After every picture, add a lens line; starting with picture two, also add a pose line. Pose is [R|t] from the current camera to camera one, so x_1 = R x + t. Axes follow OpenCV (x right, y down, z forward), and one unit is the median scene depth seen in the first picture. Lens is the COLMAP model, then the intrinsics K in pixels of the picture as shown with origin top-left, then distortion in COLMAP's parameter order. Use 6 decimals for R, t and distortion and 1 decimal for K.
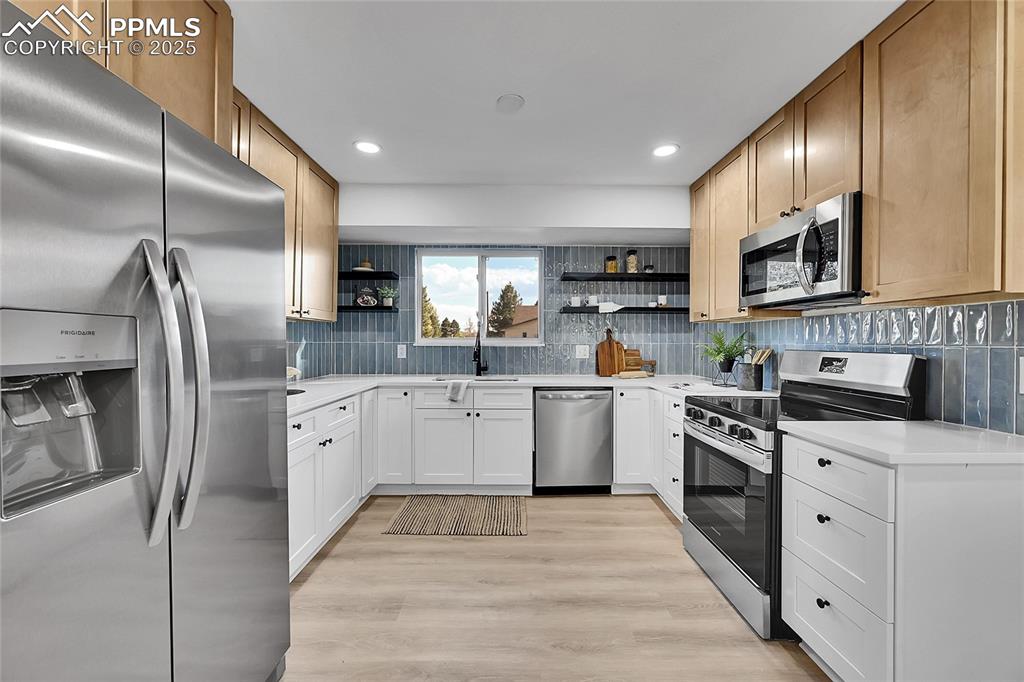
lens RADIAL K [[402.7, 0, 515.9], [0, 402.7, 344.4], [0, 0, 1]] dist [-0.001529, -0.000004]
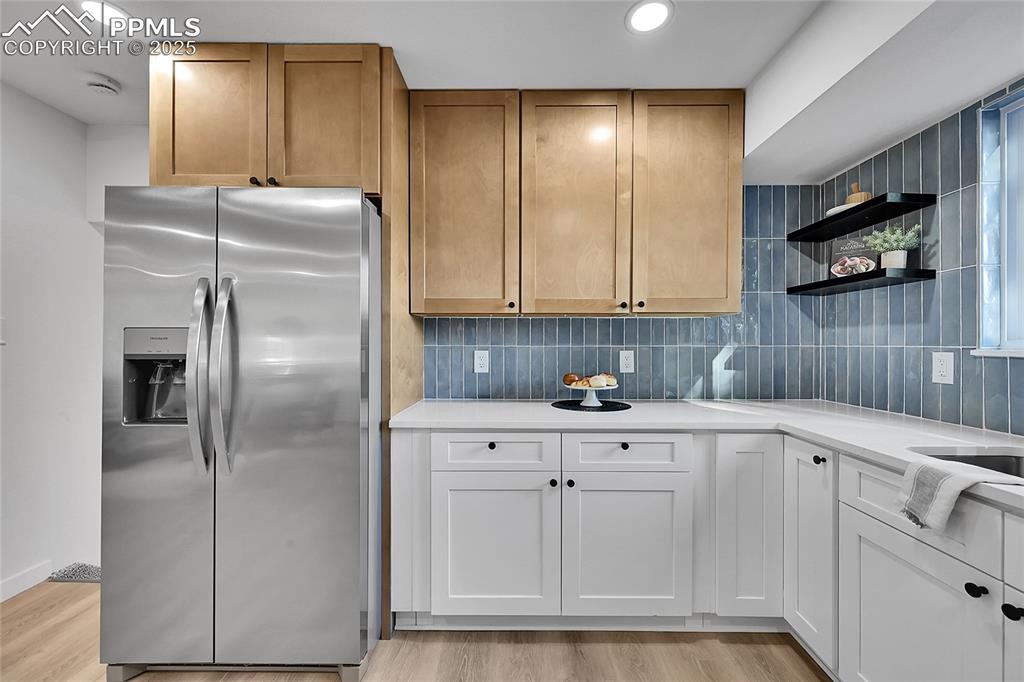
lens RADIAL K [[402.7, 0, 515.9], [0, 402.7, 344.4], [0, 0, 1]] dist [-0.001529, -0.000004]
pose [[-0.016600, -0.003713, -0.999855, 0.179128], [-0.008640, 0.999956, -0.003570, -0.002194], [0.999825, 0.008579, -0.016631, 0.646794]]
